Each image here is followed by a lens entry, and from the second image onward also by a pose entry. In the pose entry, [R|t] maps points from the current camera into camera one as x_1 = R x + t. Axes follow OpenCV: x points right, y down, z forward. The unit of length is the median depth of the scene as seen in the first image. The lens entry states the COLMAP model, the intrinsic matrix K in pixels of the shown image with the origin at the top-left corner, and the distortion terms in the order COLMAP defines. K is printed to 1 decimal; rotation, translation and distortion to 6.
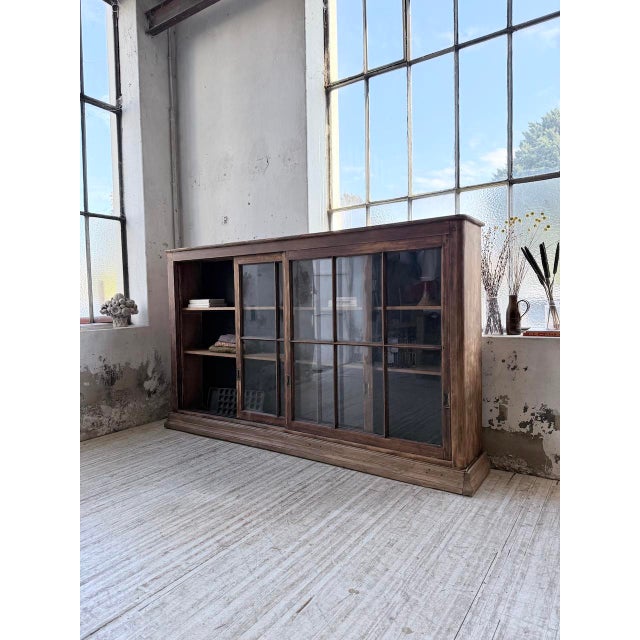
lens RADIAL K [[446.7, 0, 317.7], [0, 446.7, 319.5], [0, 0, 1]] dist [0.044184, -0.062074]
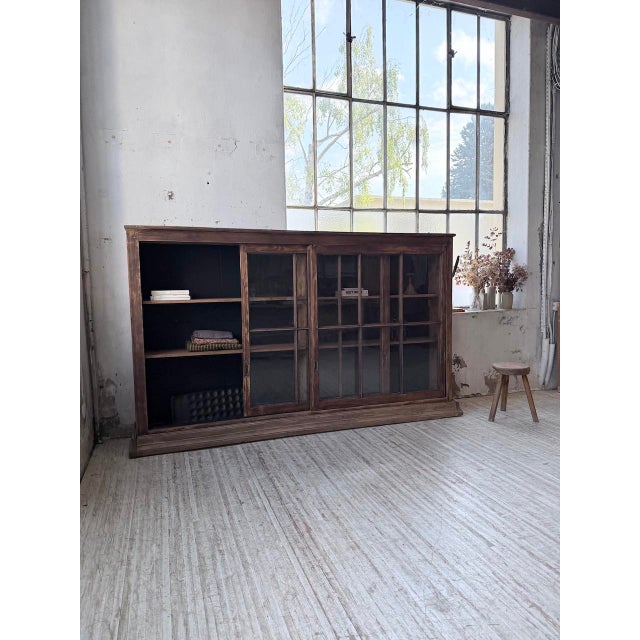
lens RADIAL K [[445.0, 0, 315.9], [0, 445.0, 319.1], [0, 0, 1]] dist [0.080264, -0.128149]
pose [[0.606386, -0.052094, 0.793462, -0.970386], [0.039304, 0.998596, 0.035524, -0.013777], [-0.794198, 0.009645, 0.607582, 0.367929]]
